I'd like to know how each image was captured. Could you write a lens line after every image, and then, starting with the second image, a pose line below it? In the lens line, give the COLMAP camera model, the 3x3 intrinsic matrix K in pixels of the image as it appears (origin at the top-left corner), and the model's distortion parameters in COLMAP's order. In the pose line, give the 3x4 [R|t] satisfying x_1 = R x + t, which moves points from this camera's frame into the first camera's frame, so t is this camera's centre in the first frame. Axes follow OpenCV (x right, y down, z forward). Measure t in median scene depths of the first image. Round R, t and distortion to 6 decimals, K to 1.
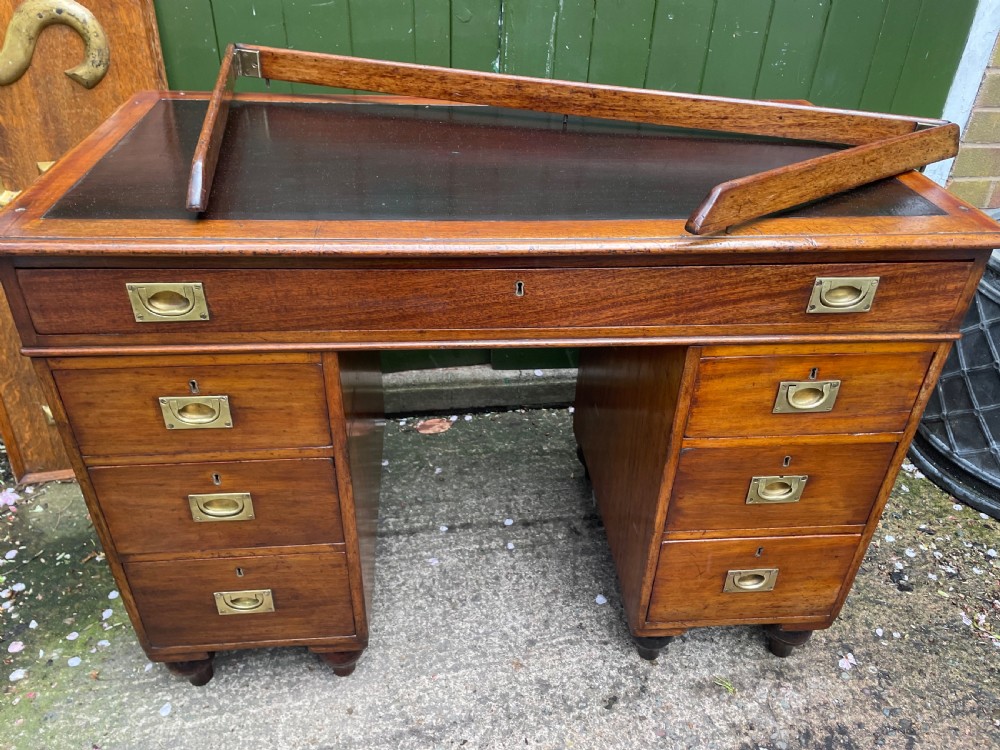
lens RADIAL K [[760.7, 0, 494.2], [0, 760.7, 363.3], [0, 0, 1]] dist [0.080858, -0.110420]
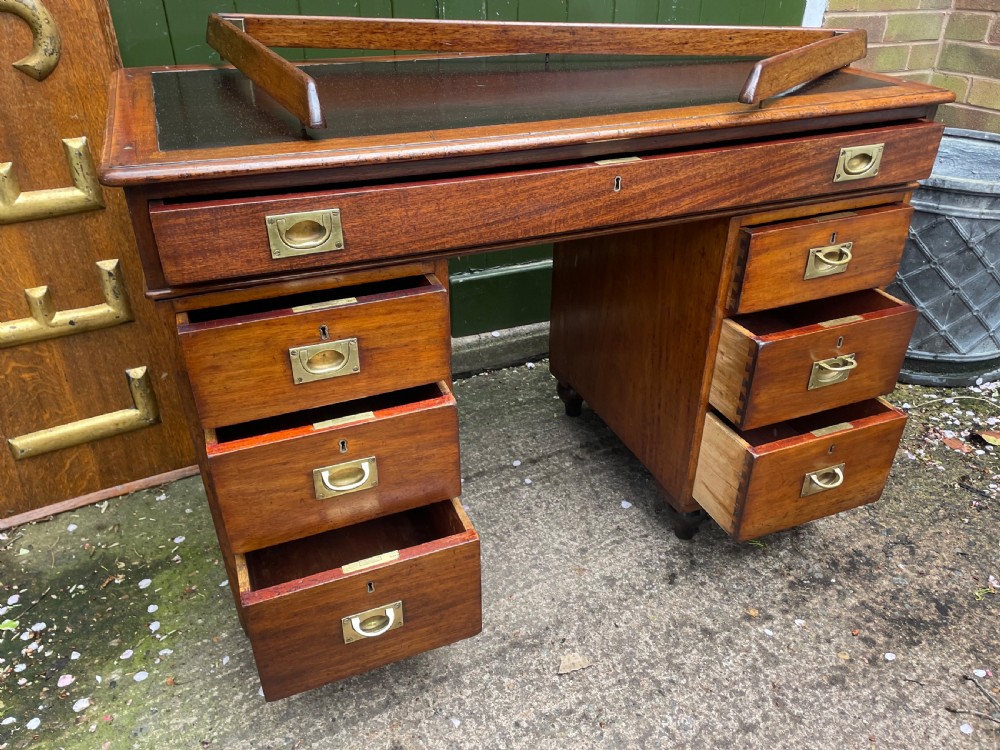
lens RADIAL K [[760.7, 0, 493.6], [0, 760.7, 372.9], [0, 0, 1]] dist [0.080858, -0.110420]
pose [[0.956611, -0.172296, 0.234967, -0.296959], [0.180432, 0.983496, -0.013410, 0.117370], [-0.228779, 0.055224, 0.971911, -0.026823]]
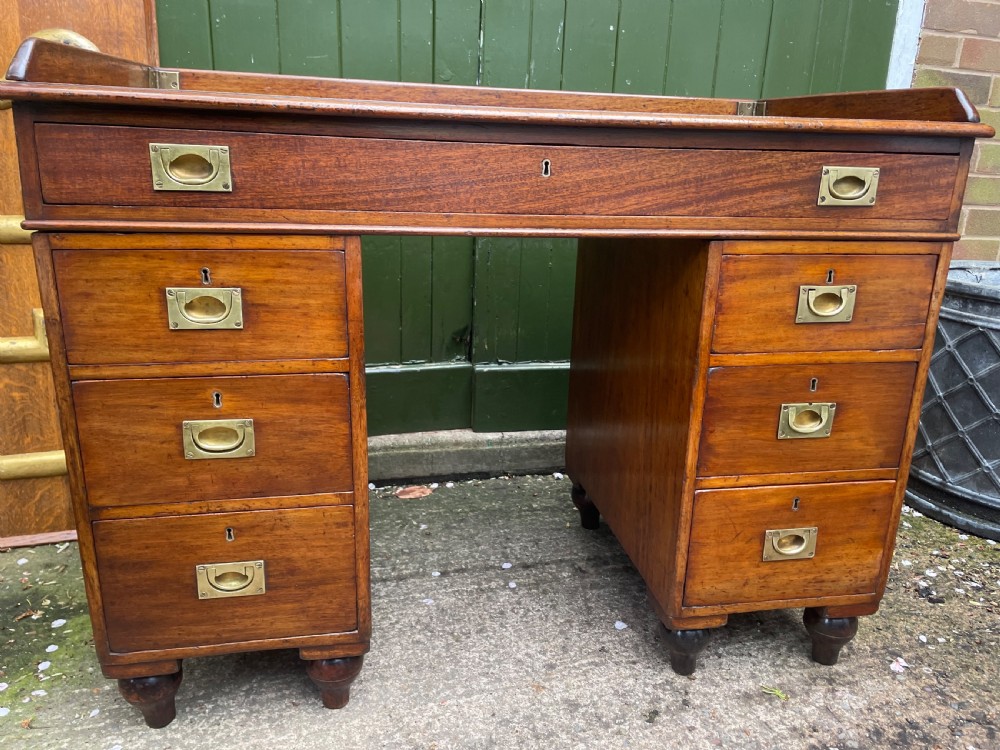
lens RADIAL K [[760.7, 0, 494.0], [0, 760.7, 362.4], [0, 0, 1]] dist [0.080858, -0.110420]
pose [[0.995543, -0.024770, 0.090997, -0.091686], [0.050080, 0.956461, -0.287532, 0.297560], [-0.079913, 0.290808, 0.953438, 0.077788]]
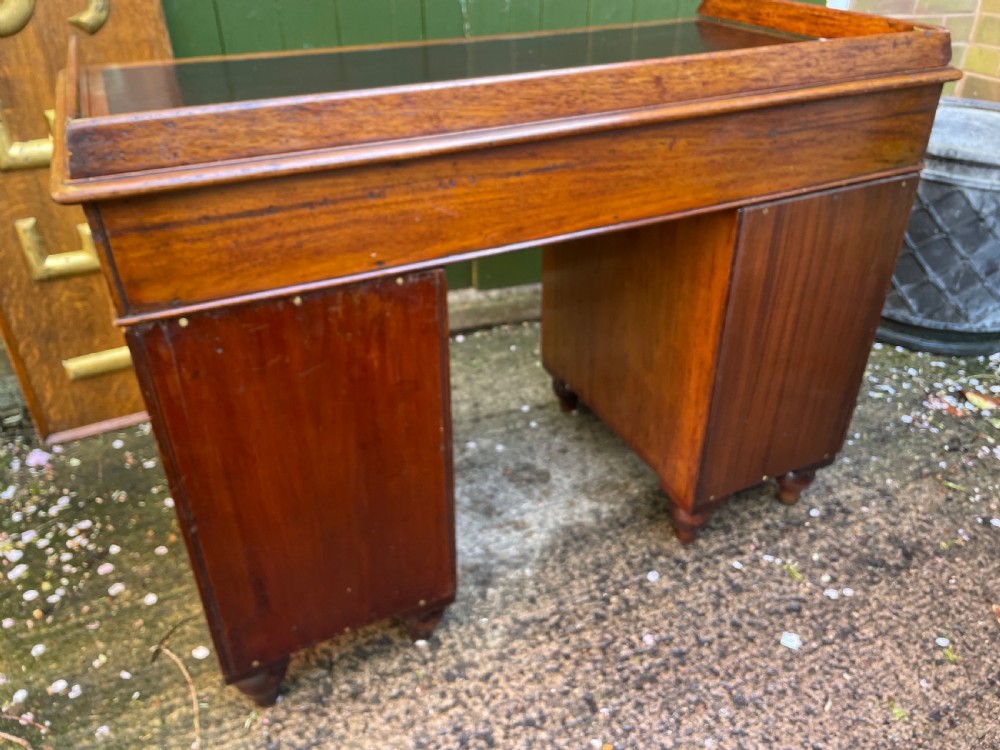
lens RADIAL K [[760.7, 0, 508.5], [0, 760.7, 378.1], [0, 0, 1]] dist [0.080858, -0.110420]
pose [[0.975562, -0.139820, 0.169498, -0.236606], [0.139196, 0.990142, 0.015620, 0.178893], [-0.170011, 0.008356, 0.985407, -0.127200]]
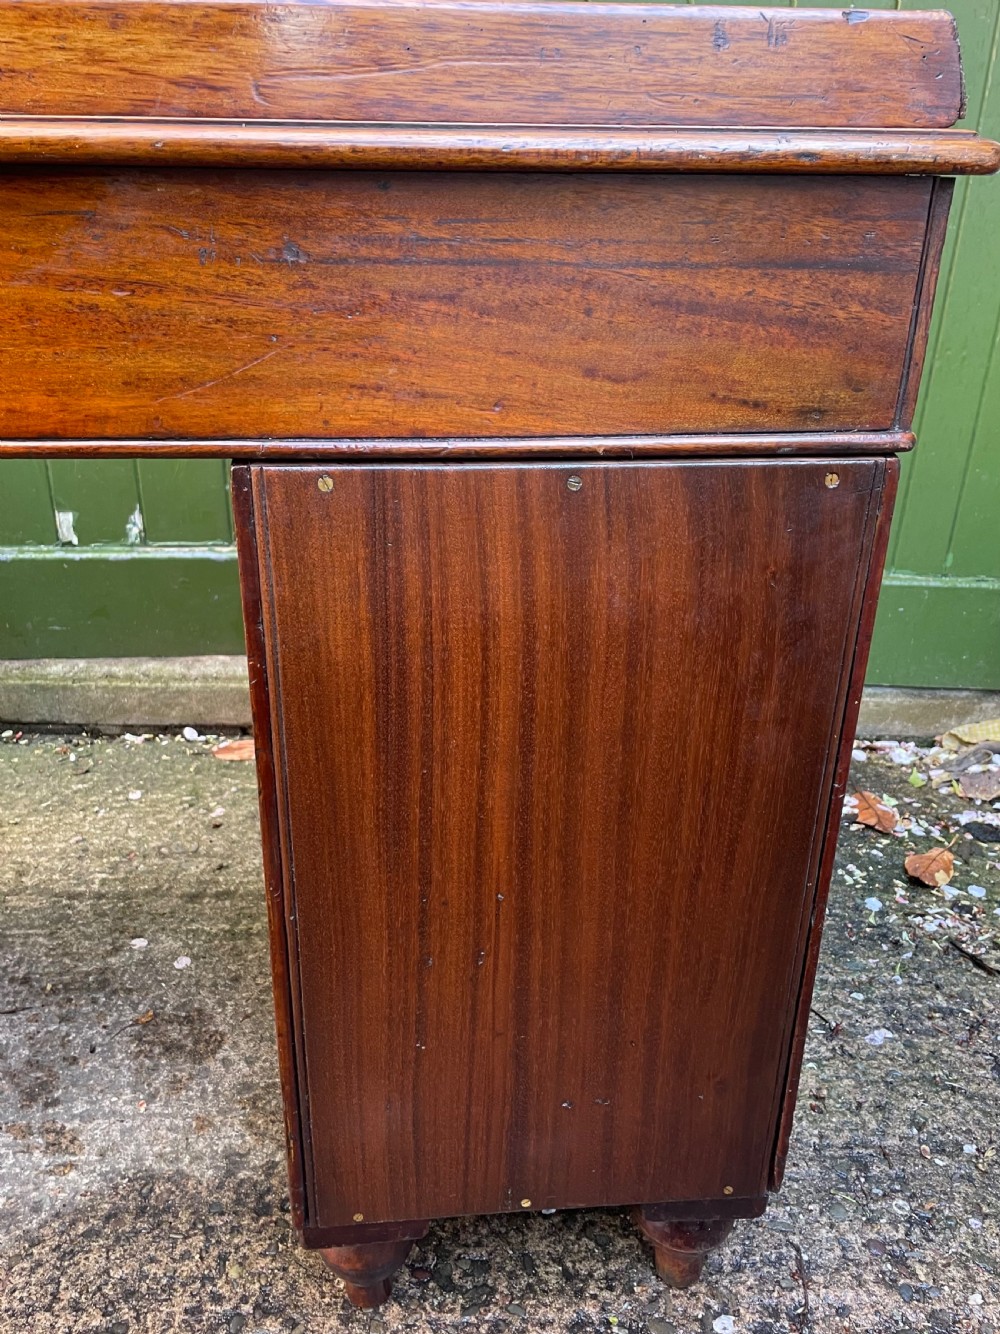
lens RADIAL K [[1122.3, 0, 487.4], [0, 1122.3, 674.7], [0, 0, 1]] dist [0.060941, -0.084307]
pose [[0.990402, 0.052096, -0.128026, 0.316989], [-0.068309, 0.989714, -0.125696, 0.177159], [0.120161, 0.133234, 0.983773, 0.221606]]
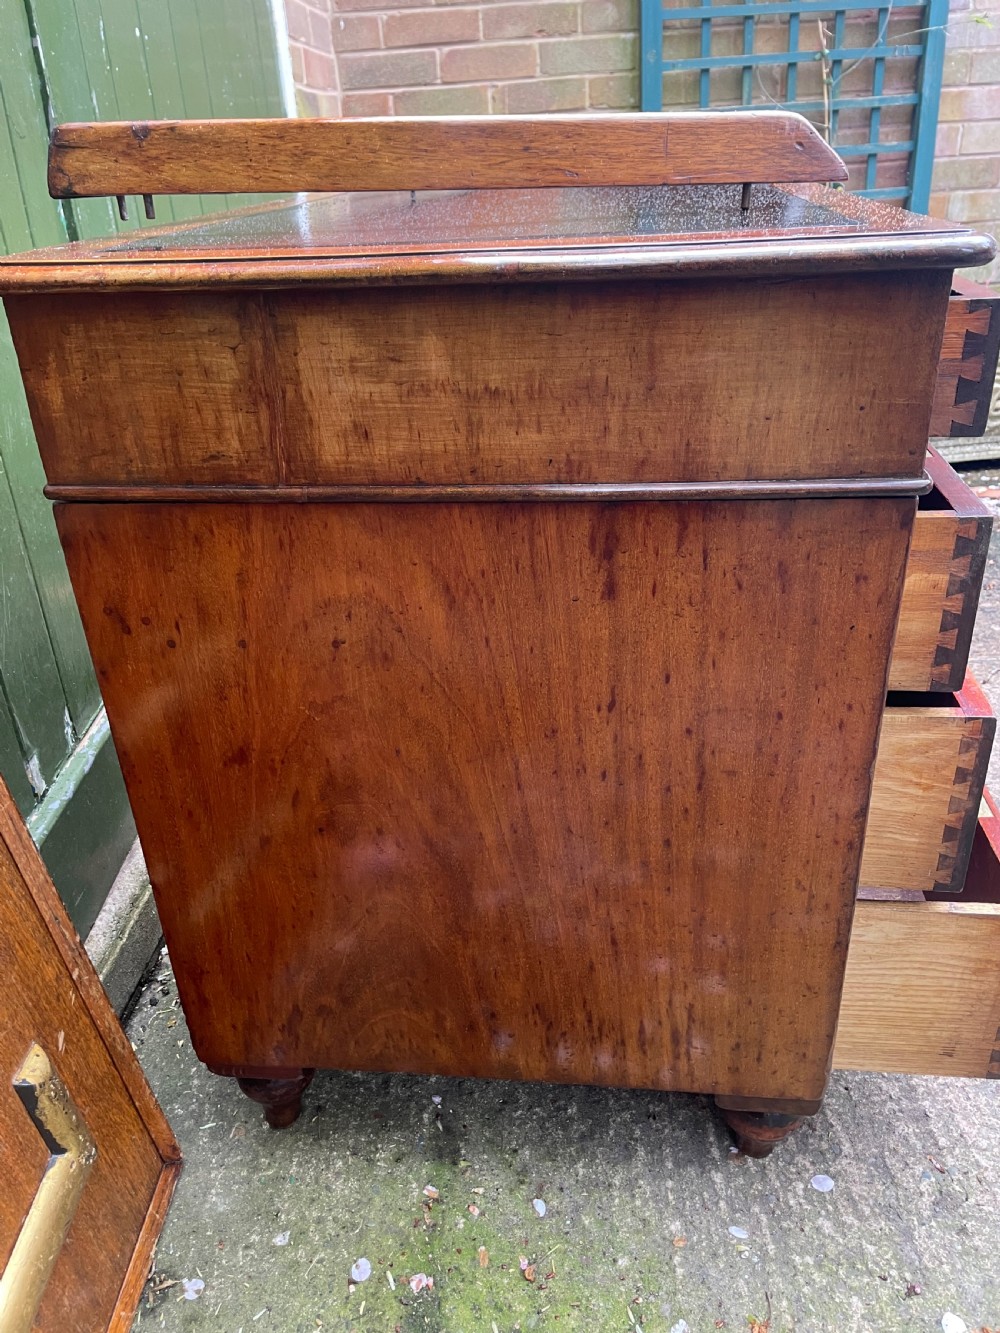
lens RADIAL K [[1014.0, 0, 494.2], [0, 1014.0, 655.7], [0, 0, 1]] dist [0.080858, -0.110420]
pose [[0.196527, -0.482535, 0.853544, -0.898633], [0.582444, 0.757738, 0.294267, -0.207476], [-0.788756, 0.439310, 0.429966, 0.665337]]
